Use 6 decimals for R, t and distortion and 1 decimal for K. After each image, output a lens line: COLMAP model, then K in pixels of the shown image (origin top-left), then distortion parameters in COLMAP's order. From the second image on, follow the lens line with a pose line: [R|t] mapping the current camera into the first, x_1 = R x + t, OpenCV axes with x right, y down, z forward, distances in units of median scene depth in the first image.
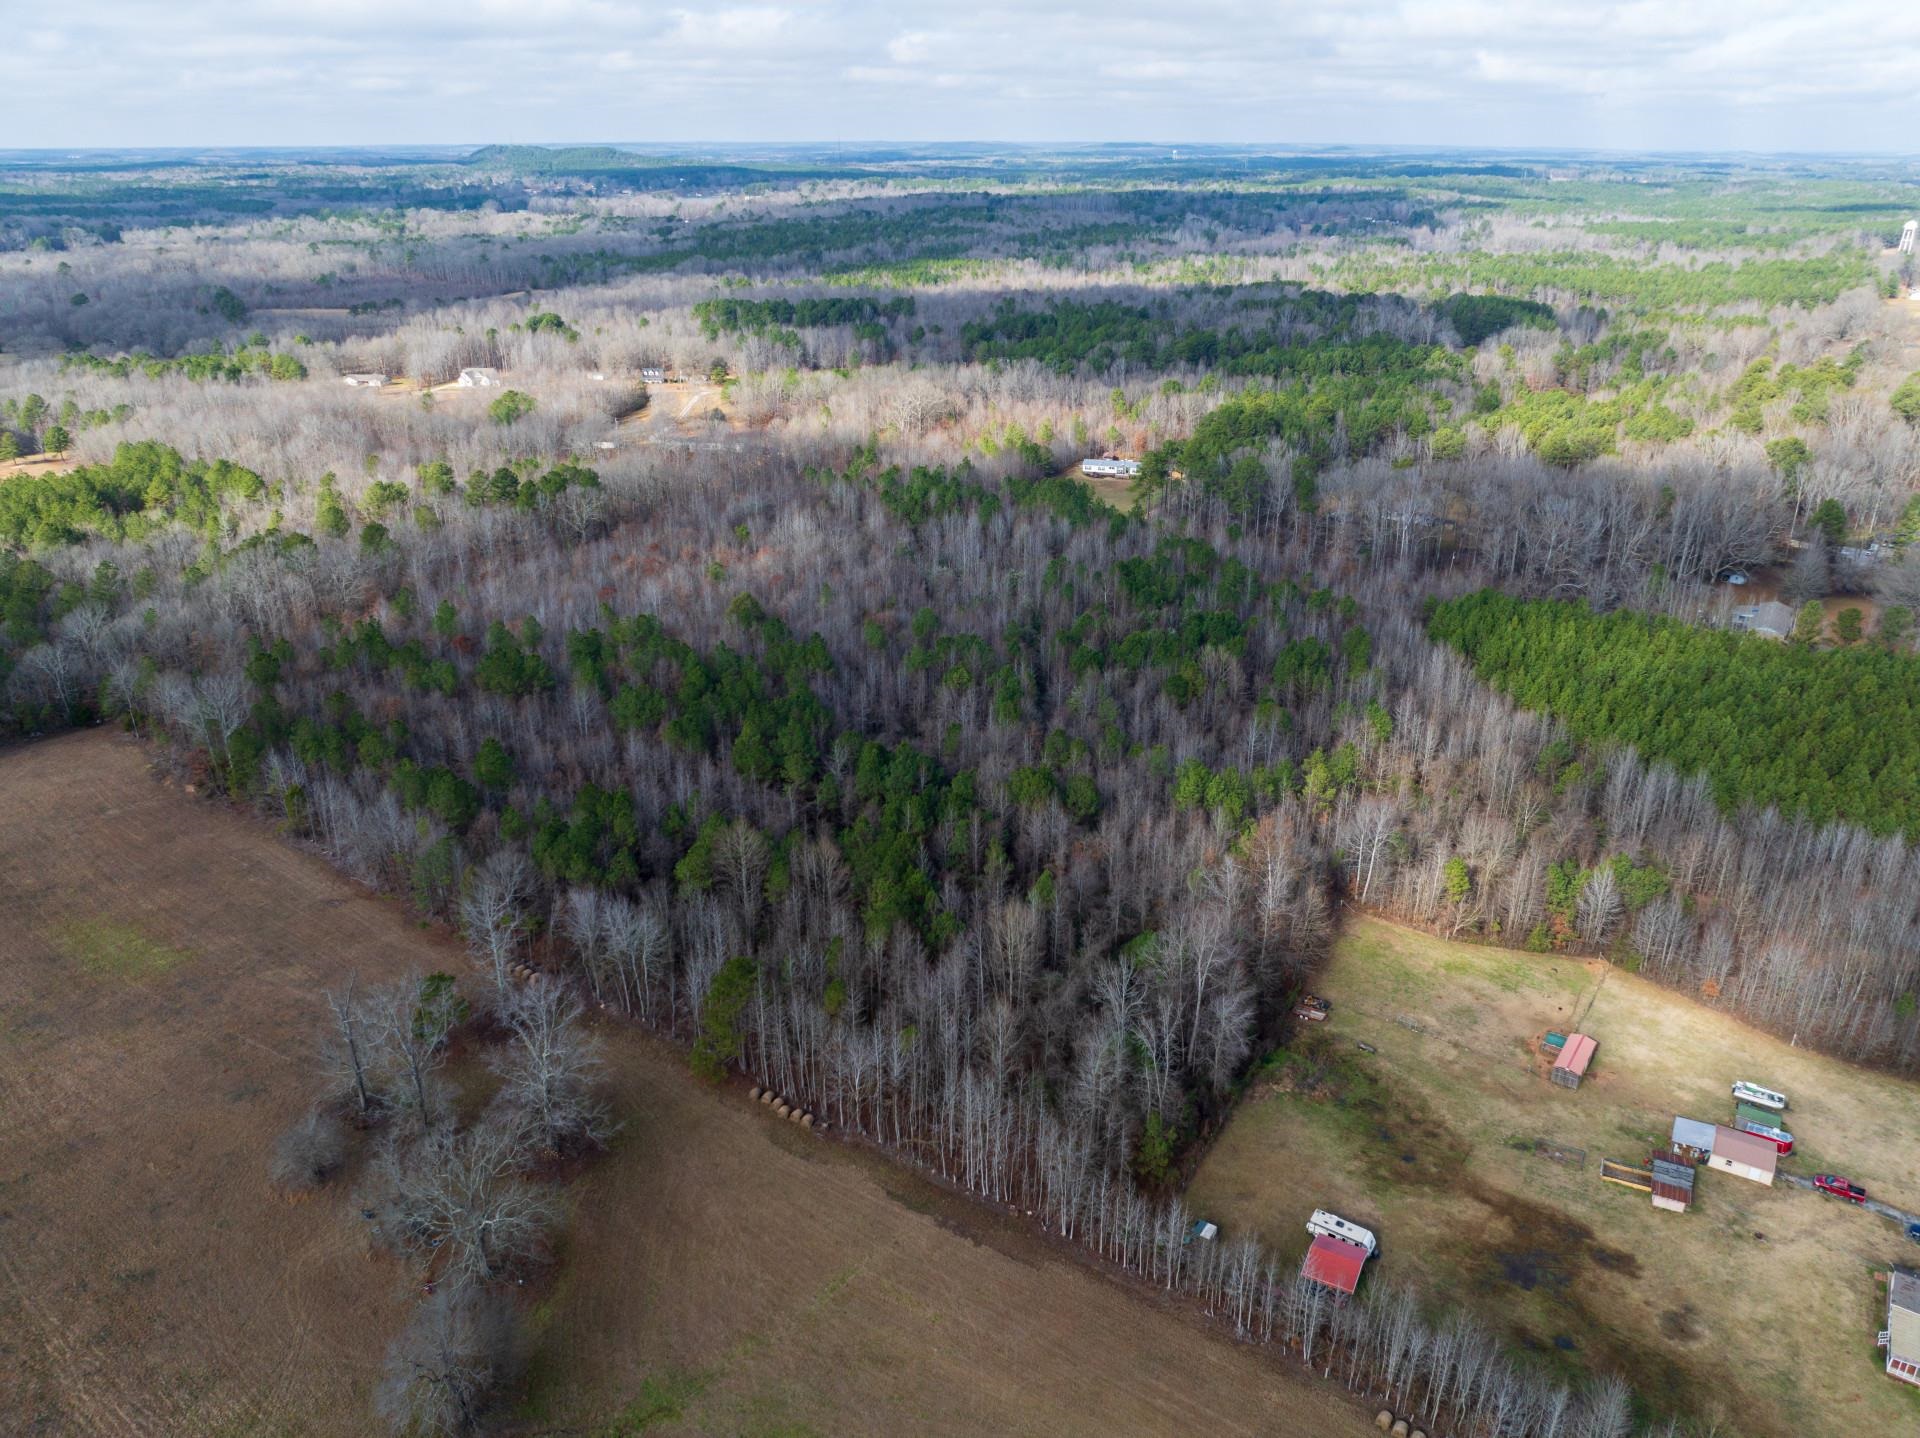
lens RADIAL K [[1343.5, 0, 960.0], [0, 1343.5, 719.0], [0, 0, 1]] dist [-0.044159, 0.025572]
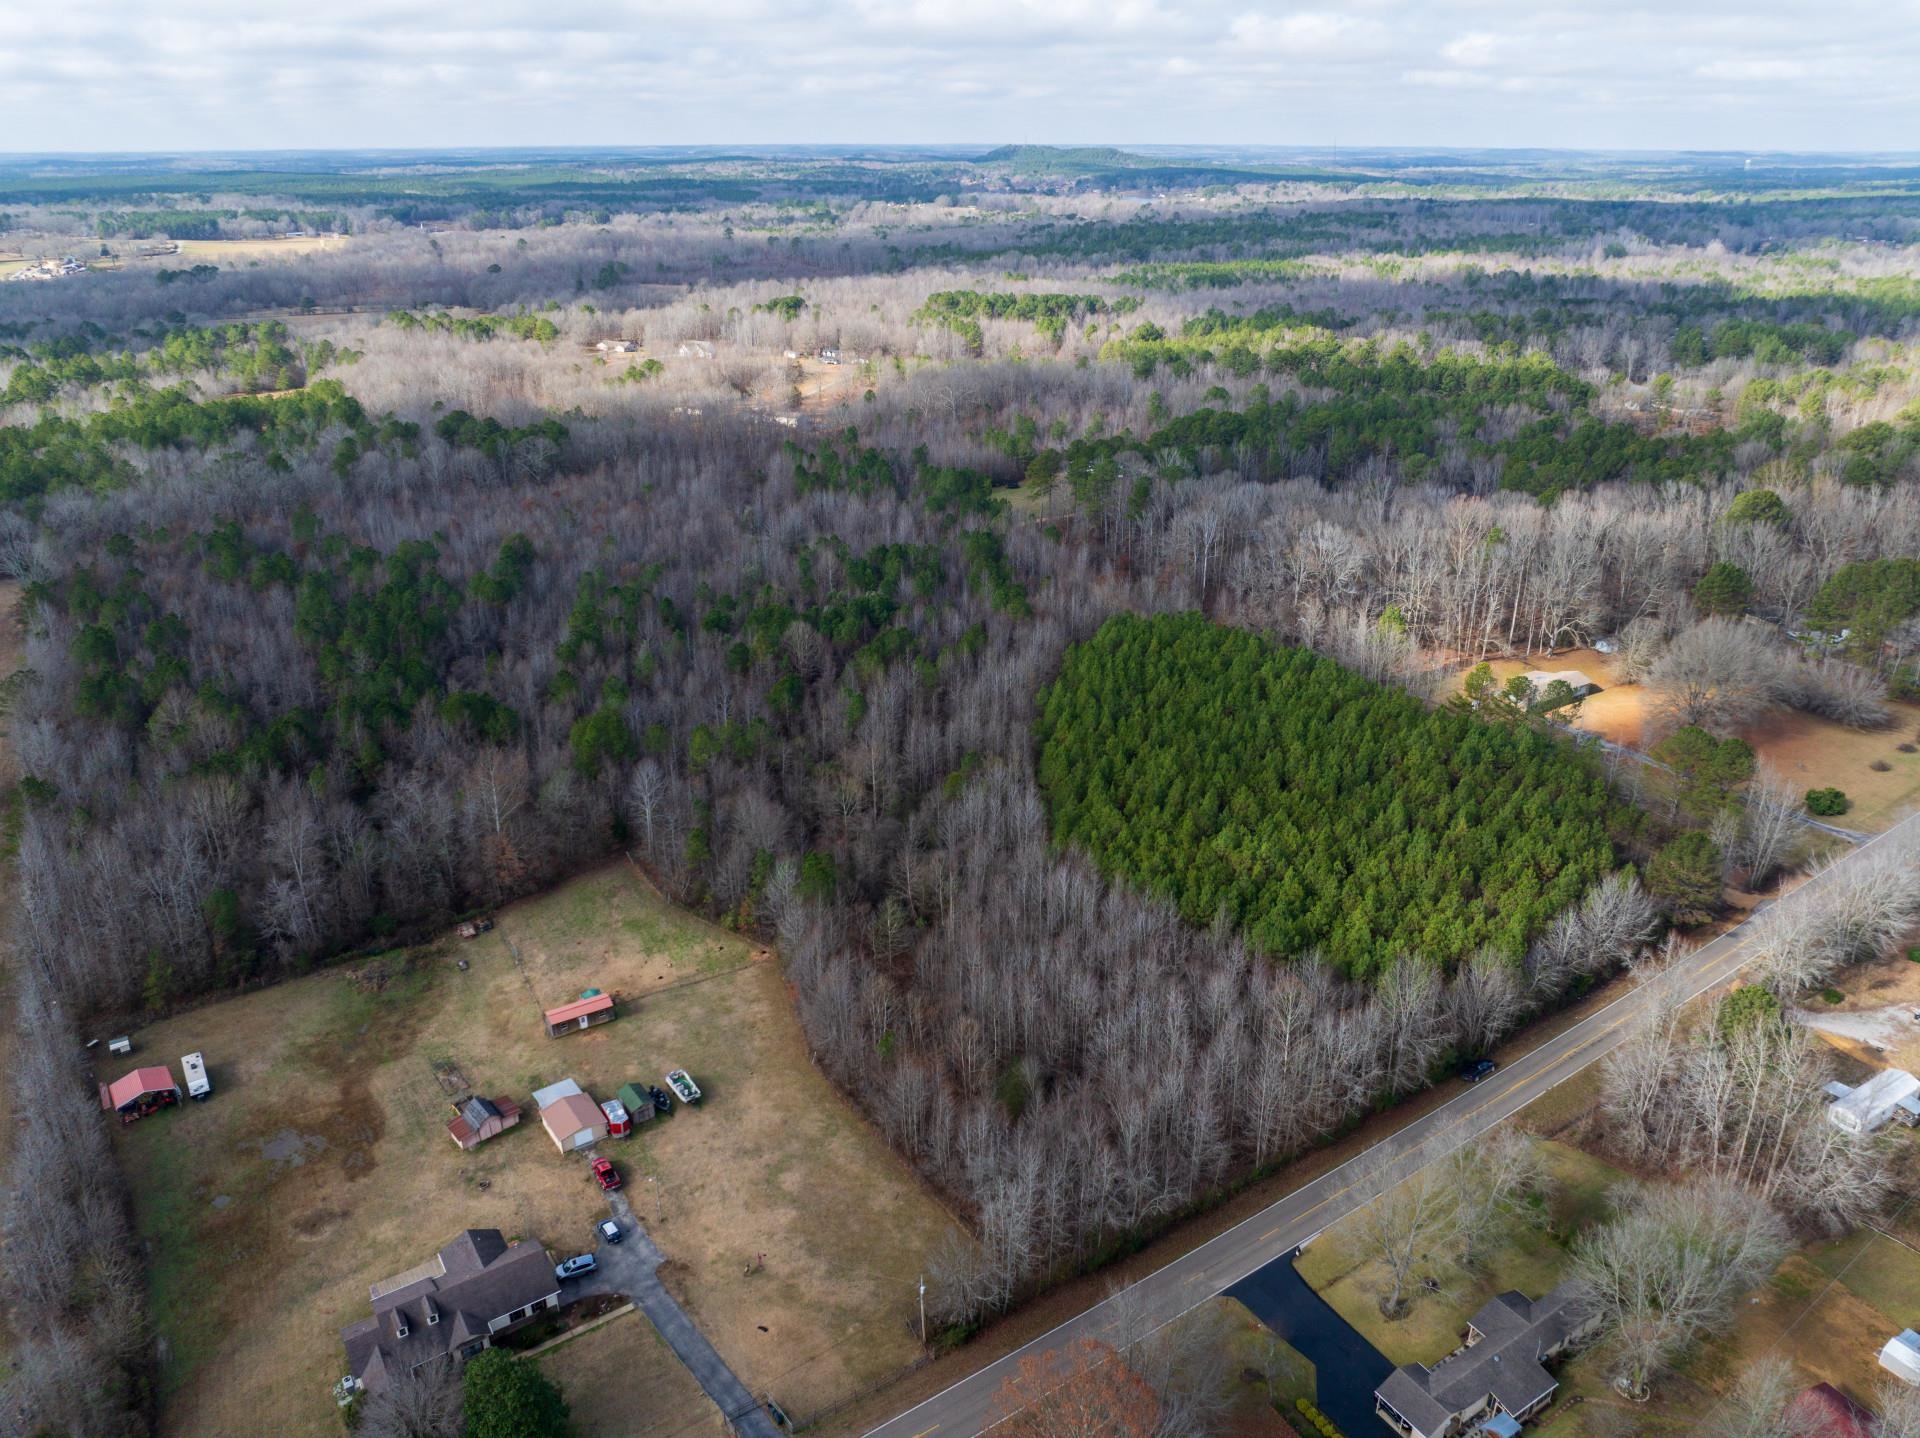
lens RADIAL K [[1309.6, 0, 1009.5], [0, 1309.6, 714.8], [0, 0, 1]] dist [-0.053180, 0.037715]
pose [[0.931168, 0.148928, -0.332785, 0.309613], [-0.146986, 0.988648, 0.031156, -0.017907], [0.333648, 0.019903, 0.942488, 0.037607]]
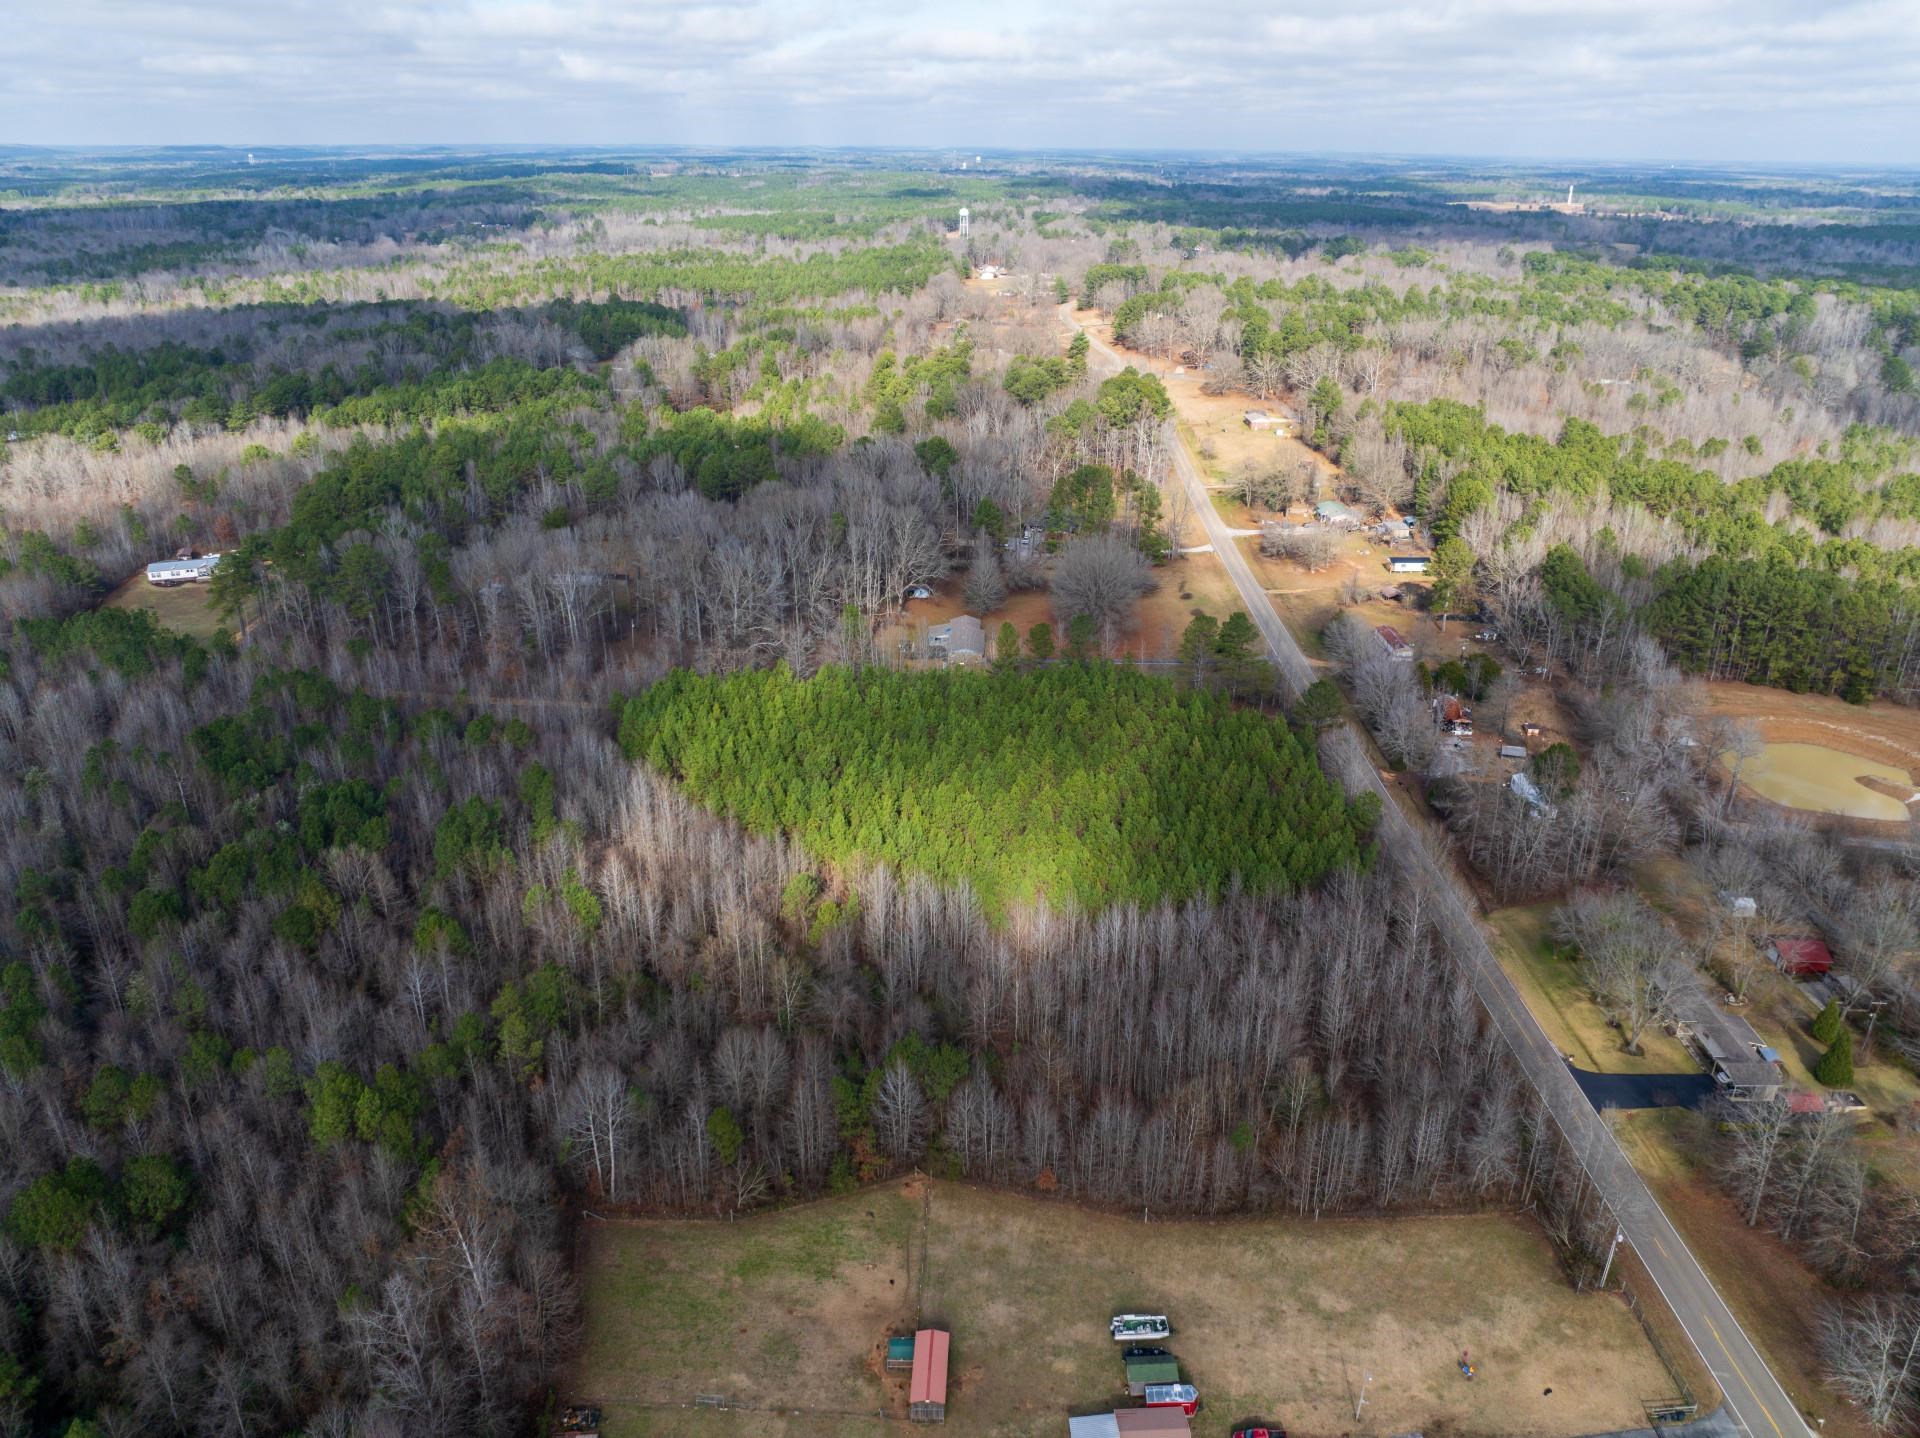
lens RADIAL K [[1369.4, 0, 950.1], [0, 1369.4, 708.3], [0, 0, 1]] dist [-0.072517, 0.043223]
pose [[0.829386, -0.209174, 0.518039, 0.044258], [0.214587, 0.975409, 0.050294, -0.041310], [-0.515820, 0.069451, 0.853877, 0.090475]]
